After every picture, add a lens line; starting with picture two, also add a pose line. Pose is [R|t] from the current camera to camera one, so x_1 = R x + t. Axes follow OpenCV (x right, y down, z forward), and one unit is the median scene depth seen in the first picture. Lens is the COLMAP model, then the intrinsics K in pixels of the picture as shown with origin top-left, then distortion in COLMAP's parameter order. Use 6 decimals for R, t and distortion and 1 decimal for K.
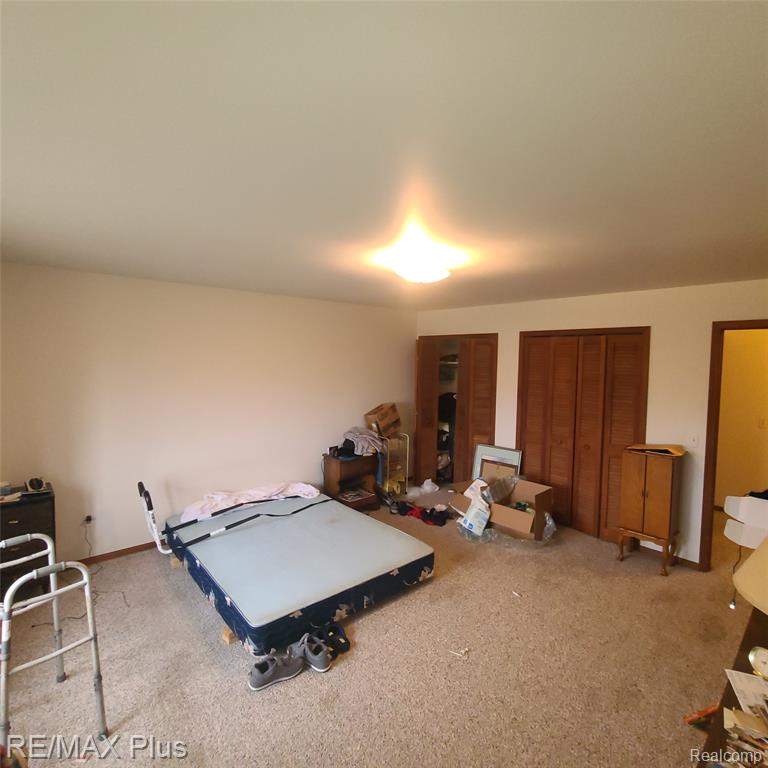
lens RADIAL K [[418.6, 0, 387.0], [0, 418.6, 385.9], [0, 0, 1]] dist [-0.001505, -0.002775]
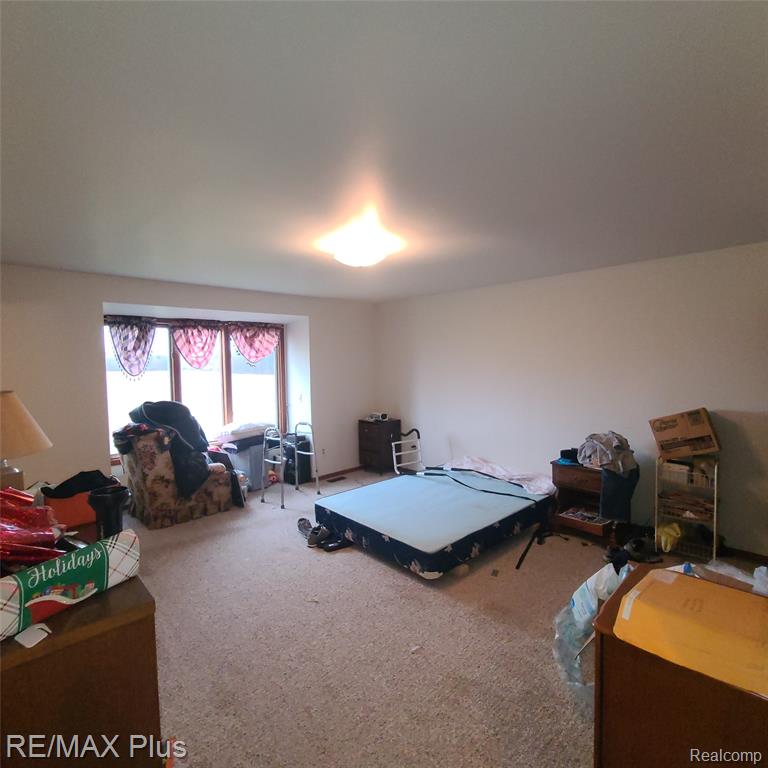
lens RADIAL K [[418.6, 0, 386.6], [0, 418.6, 383.2], [0, 0, 1]] dist [-0.001505, -0.002775]
pose [[0.027154, 0.040583, -0.998807, 1.009531], [-0.052604, 0.997849, 0.039114, 0.006316], [0.998246, 0.051479, 0.029231, 0.890115]]
